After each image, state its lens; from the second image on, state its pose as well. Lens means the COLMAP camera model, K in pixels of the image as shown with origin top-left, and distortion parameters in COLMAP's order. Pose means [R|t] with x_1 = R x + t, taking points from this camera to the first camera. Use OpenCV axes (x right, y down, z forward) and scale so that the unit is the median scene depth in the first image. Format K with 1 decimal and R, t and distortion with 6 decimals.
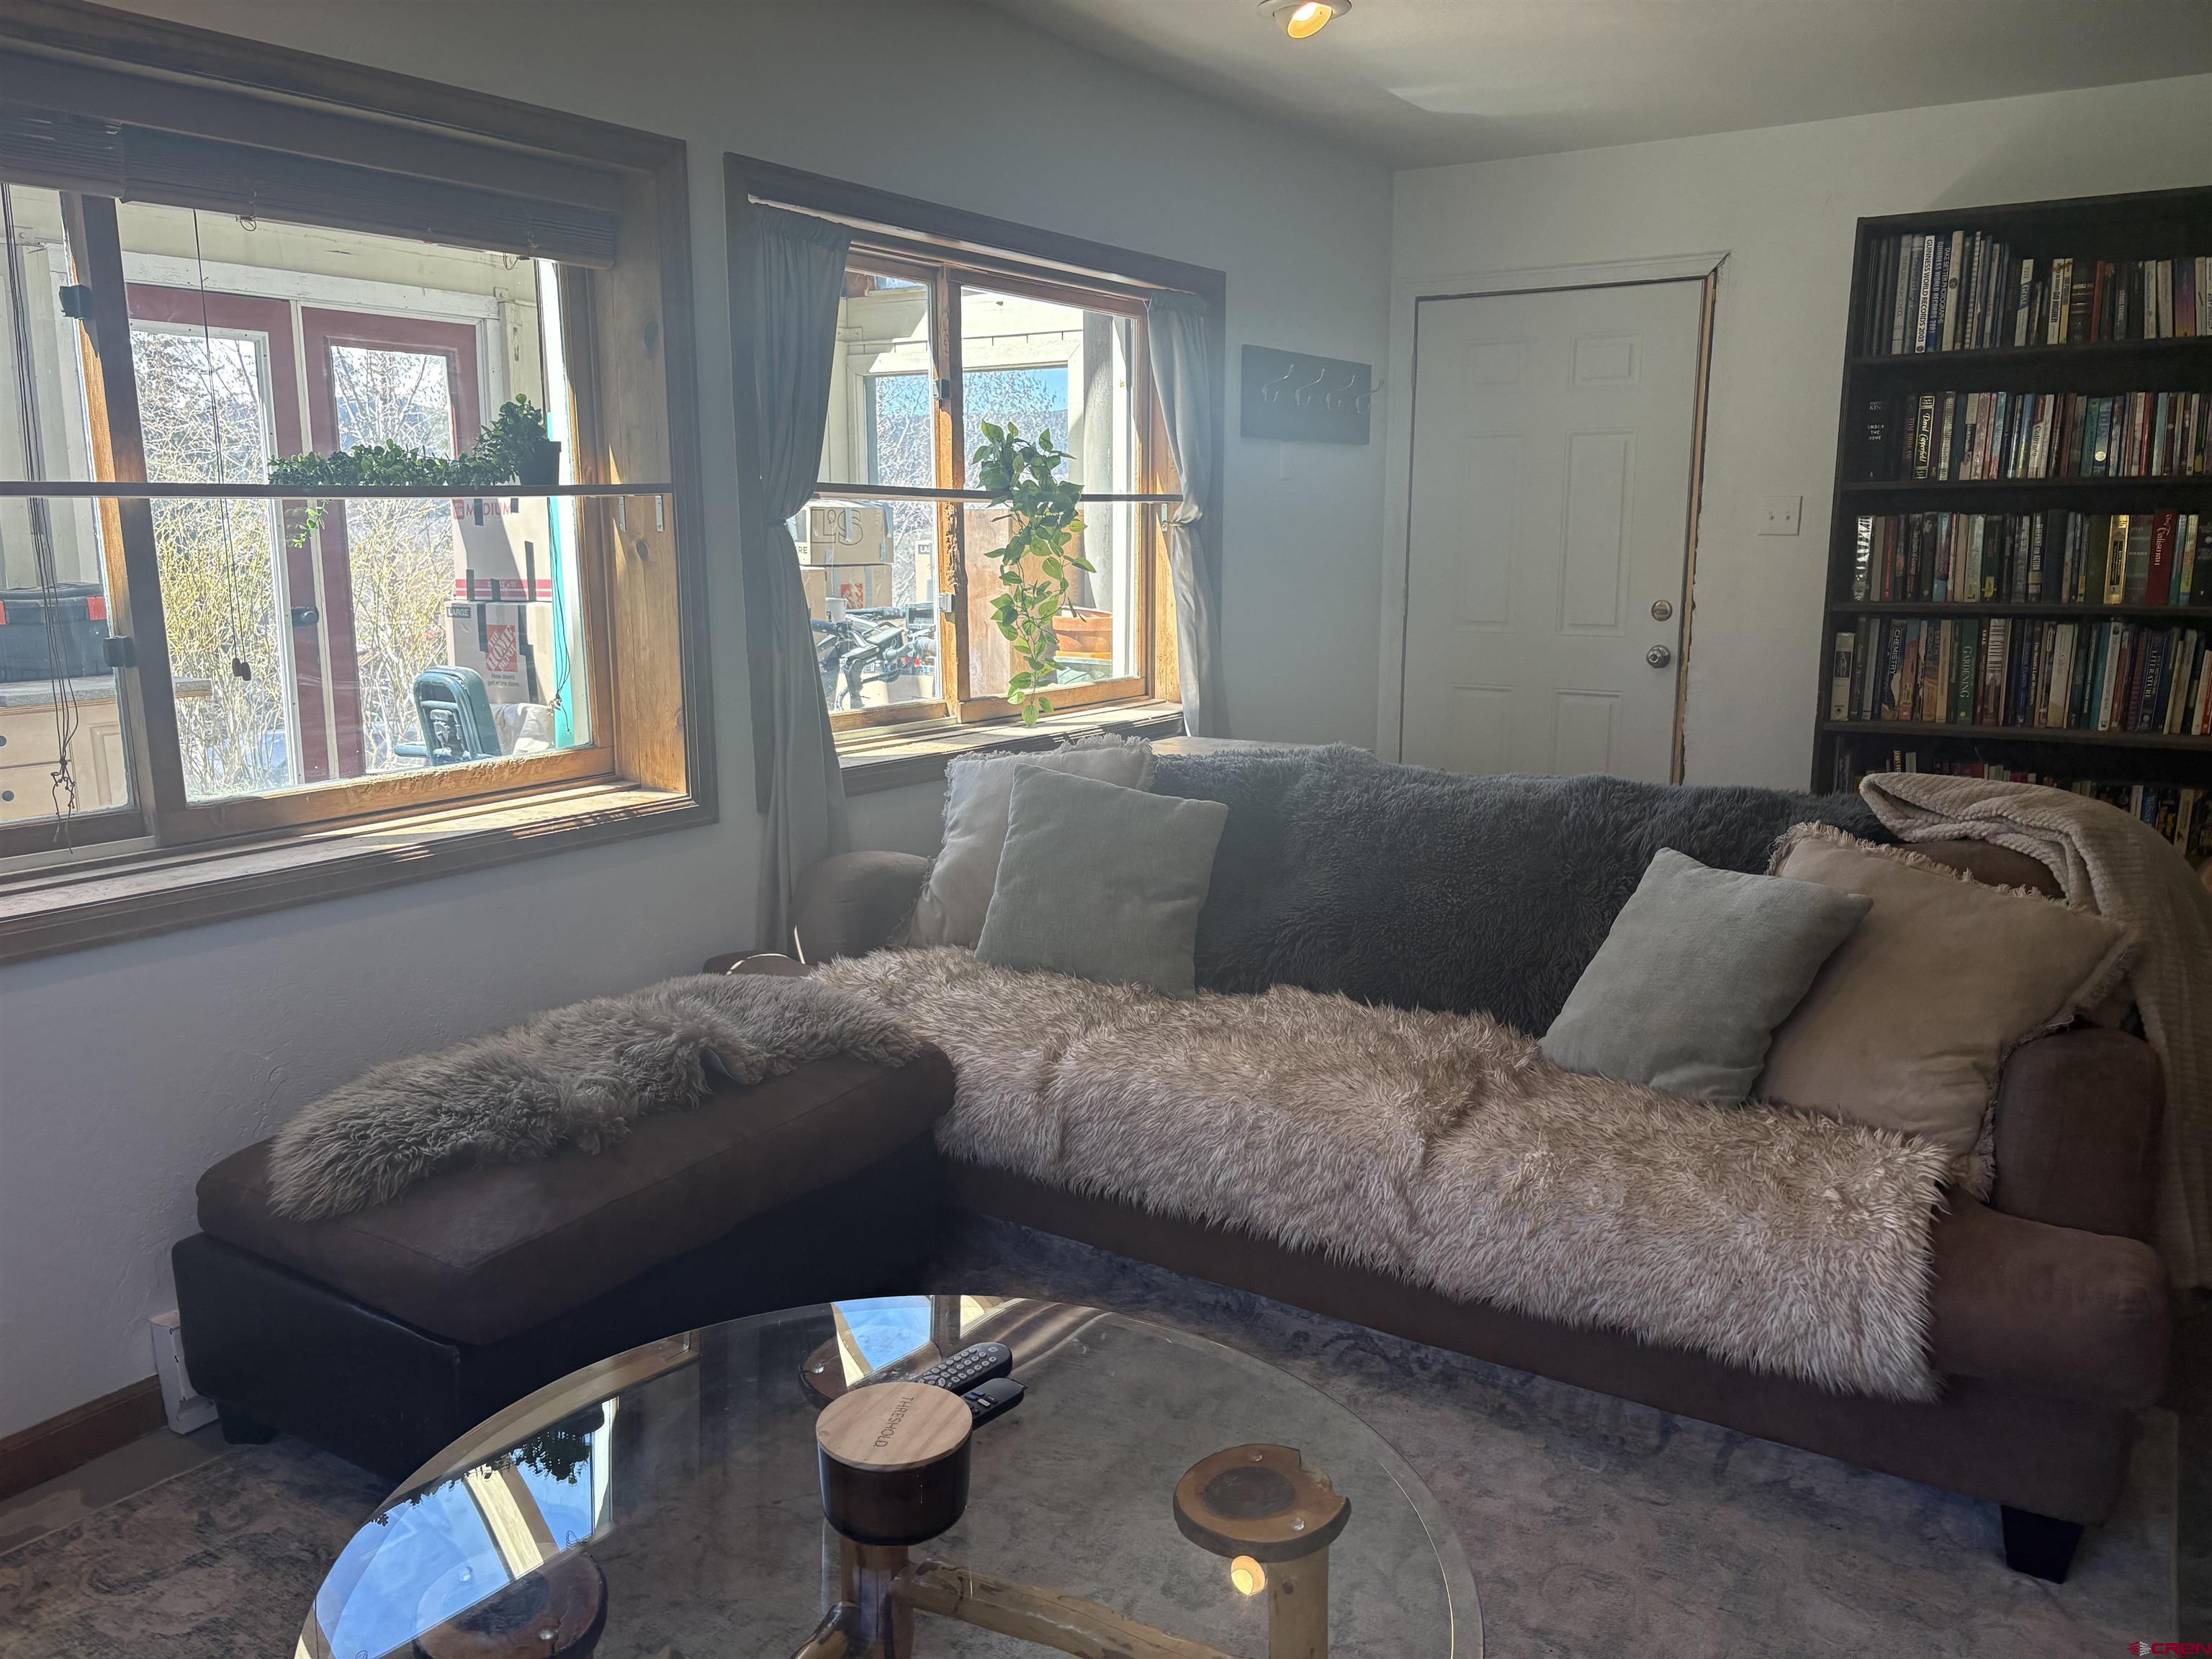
lens RADIAL K [[1676.3, 0, 1100.8], [0, 1676.3, 830.3], [0, 0, 1]] dist [0.052360, -0.053173]
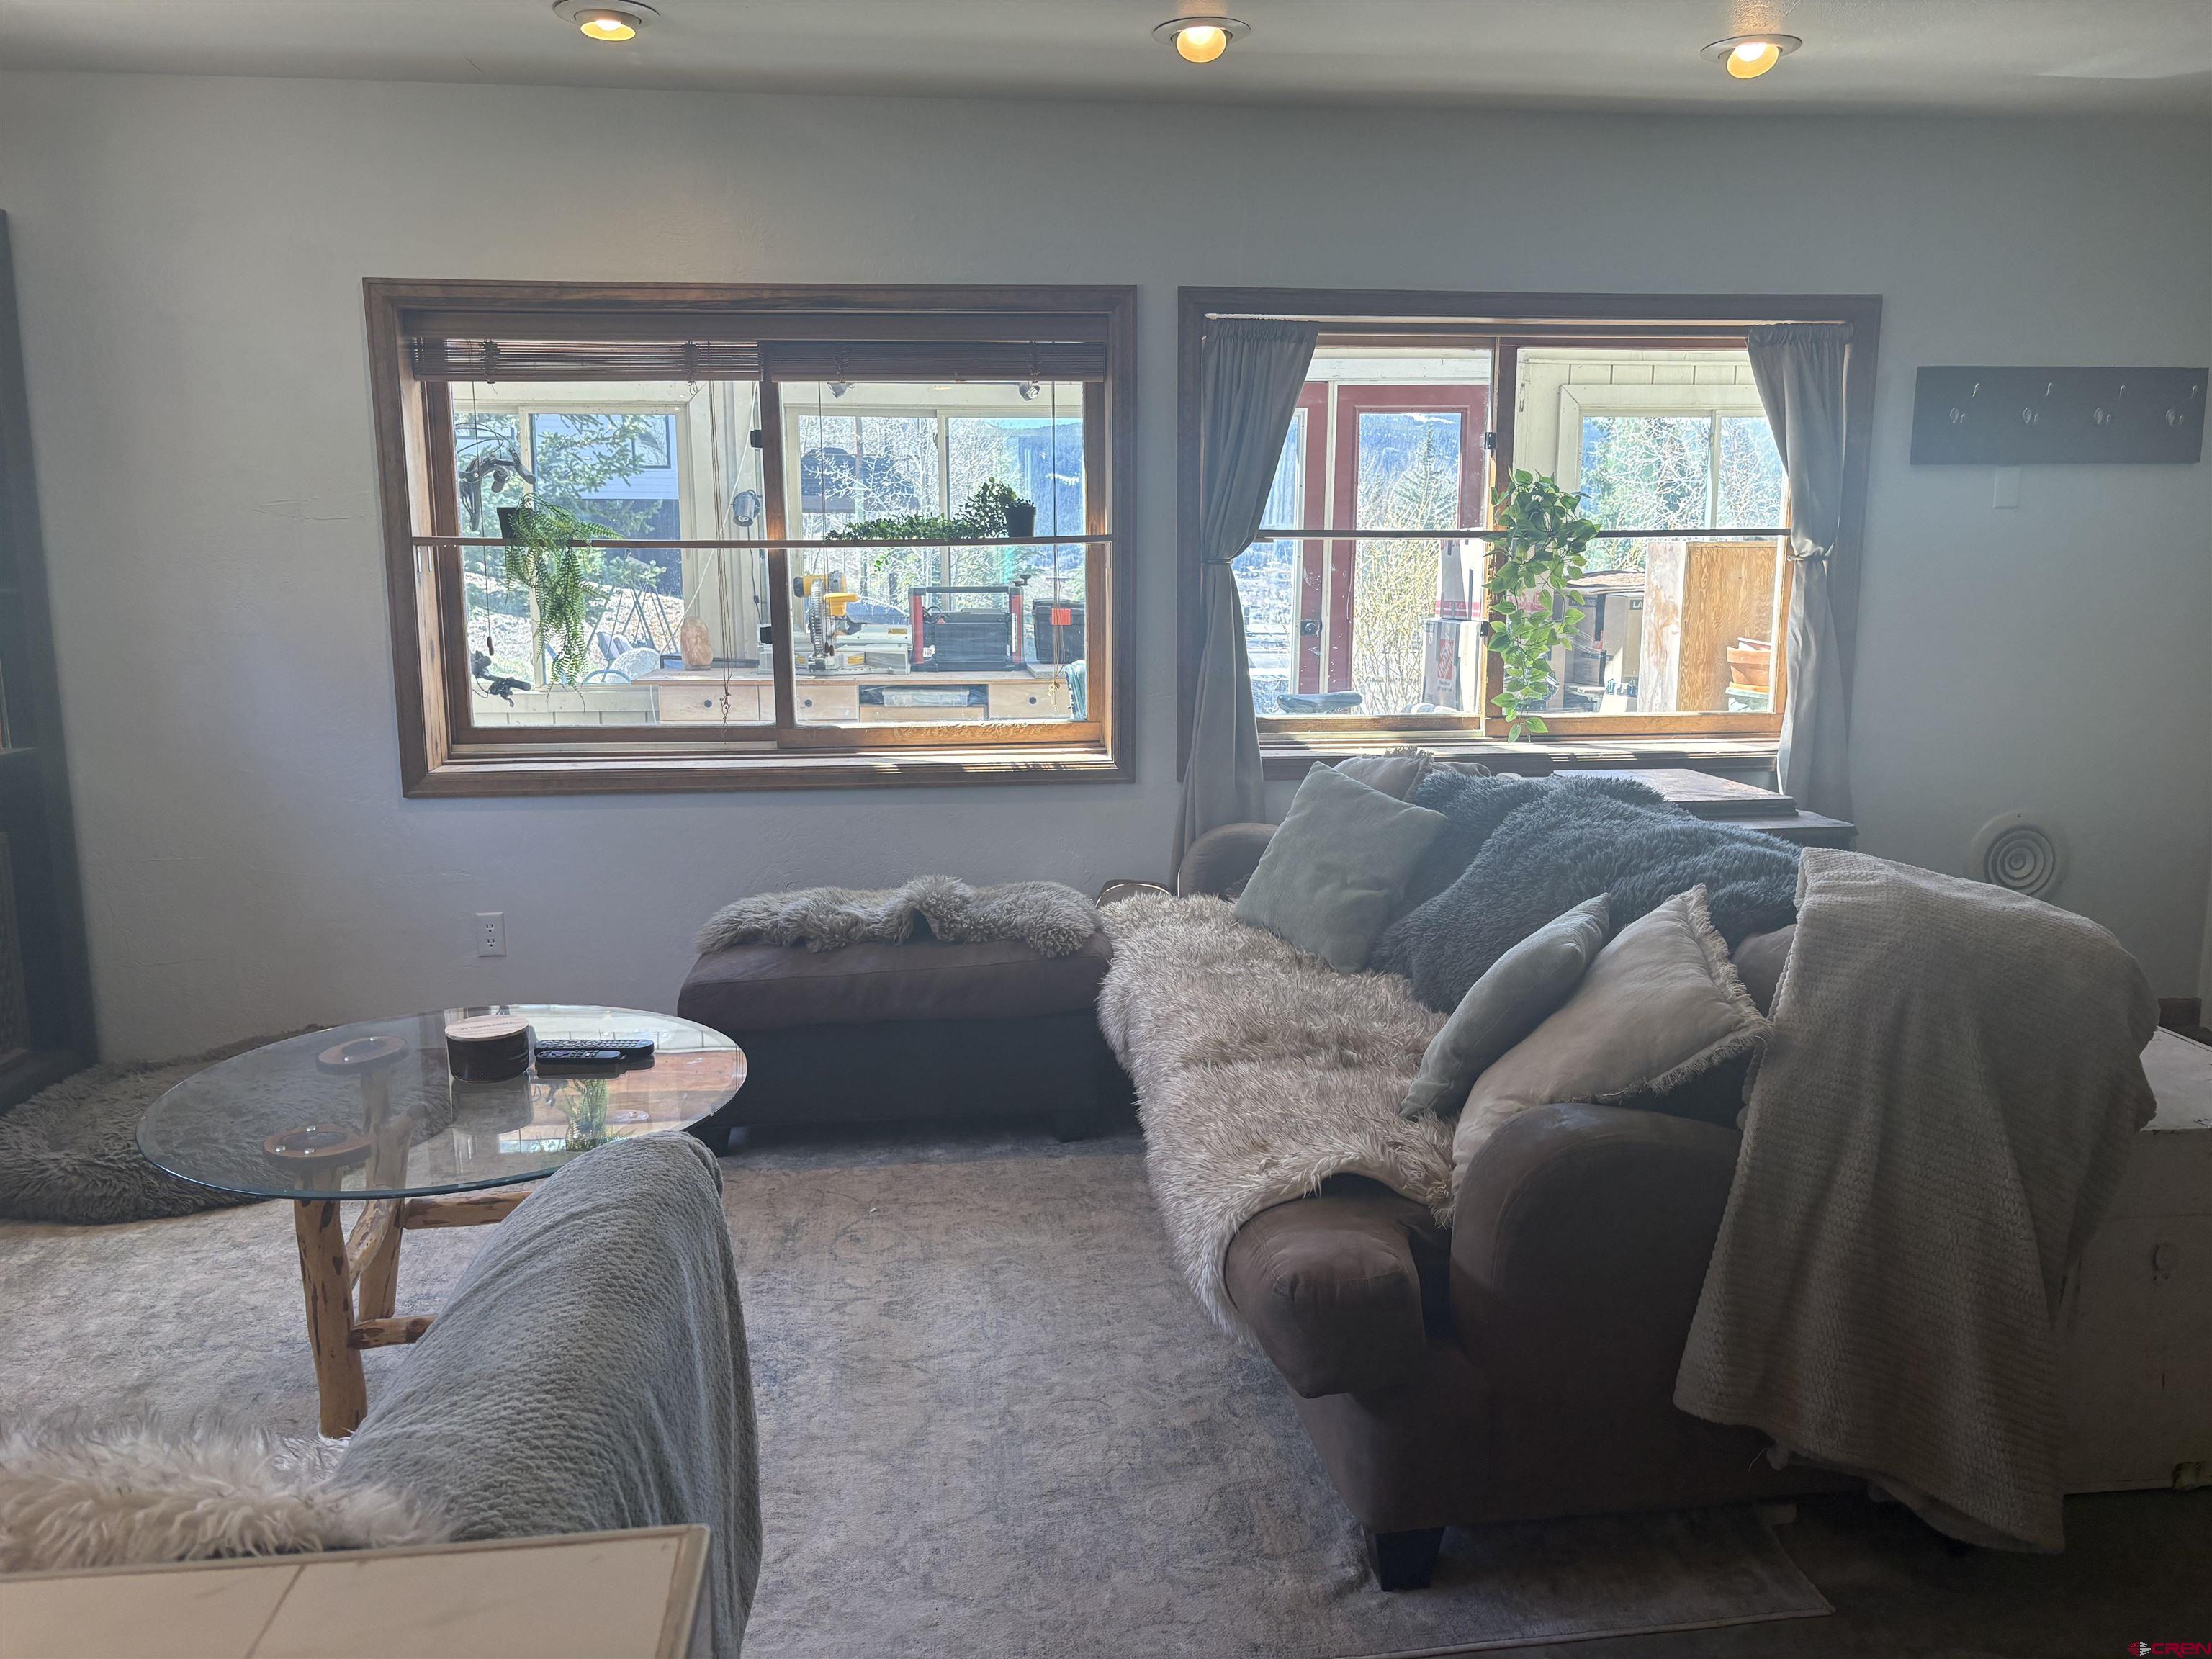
lens RADIAL K [[1676.3, 0, 1100.8], [0, 1676.3, 830.3], [0, 0, 1]] dist [0.052360, -0.053173]
pose [[0.645768, 0.128074, -0.752716, 0.570594], [-0.136057, 0.989356, 0.051613, -0.024302], [0.751314, 0.069082, 0.656320, 0.072546]]
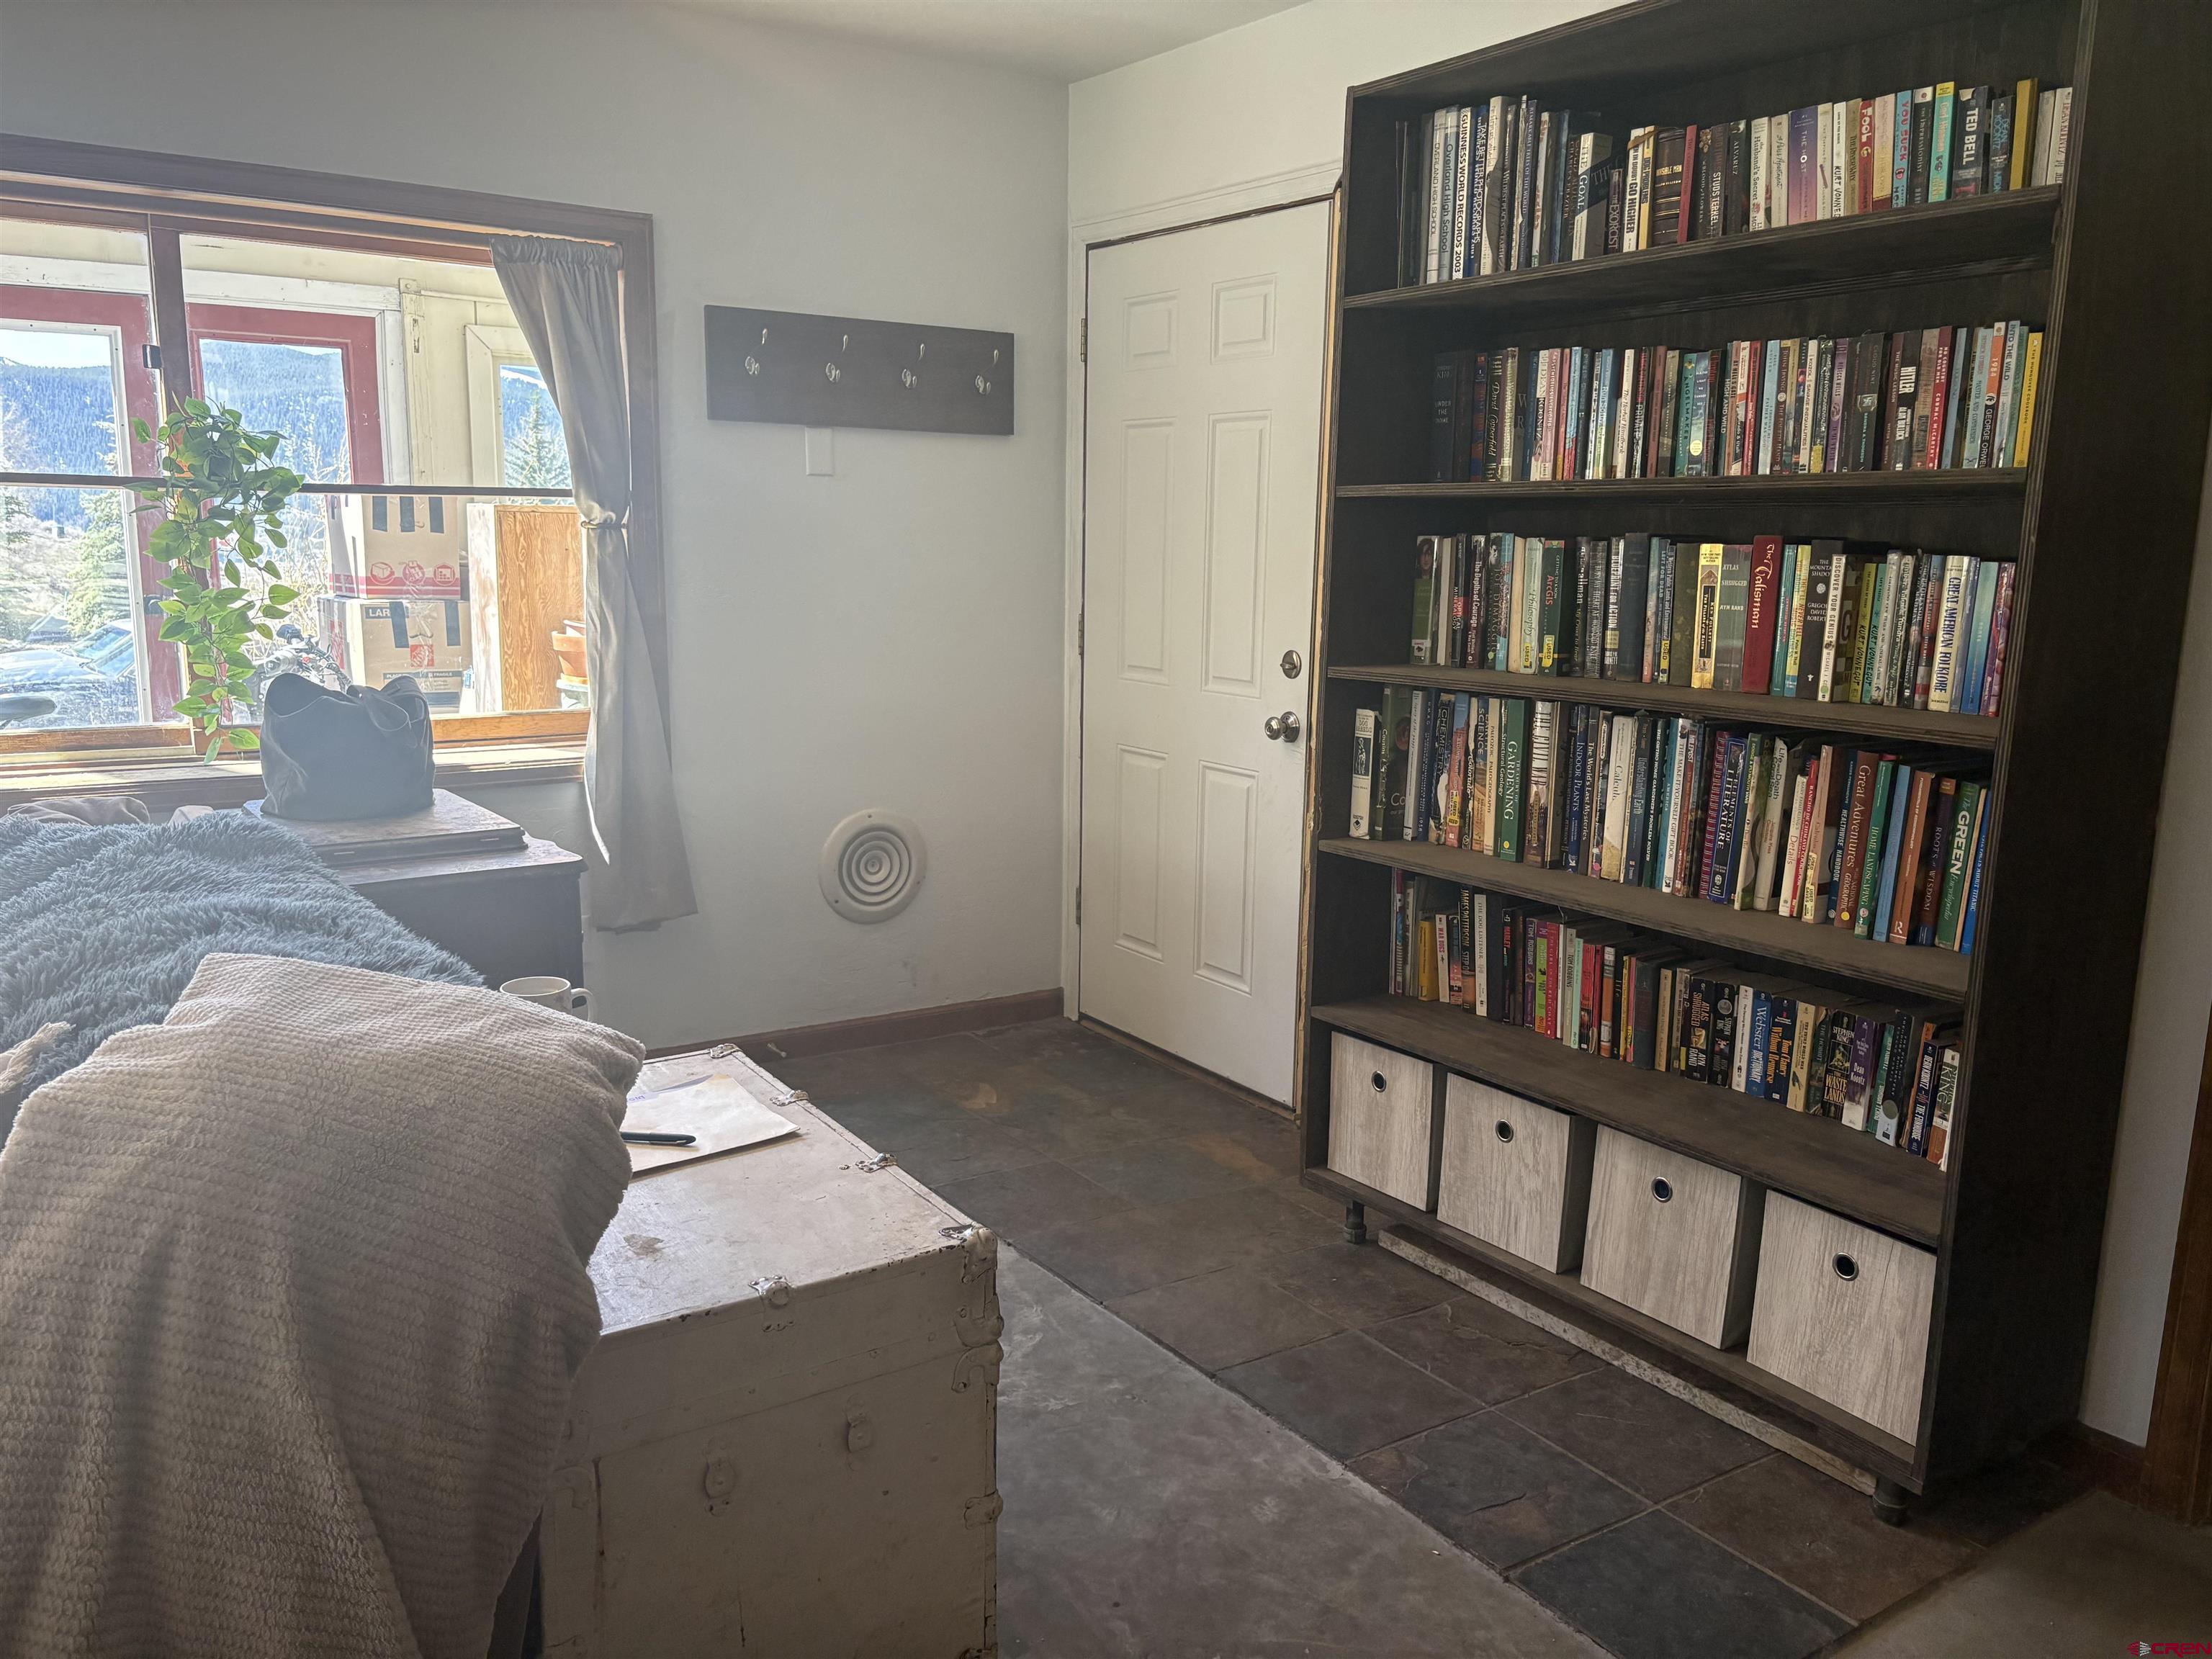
lens RADIAL K [[1678.1, 0, 1106.0], [0, 1678.1, 829.5], [0, 0, 1]] dist [0.026706, -0.006876]
pose [[0.931859, 0.082188, -0.353389, 0.608919], [-0.084233, 0.996400, 0.009616, -0.069489], [0.352907, 0.020807, 0.935427, 0.351699]]
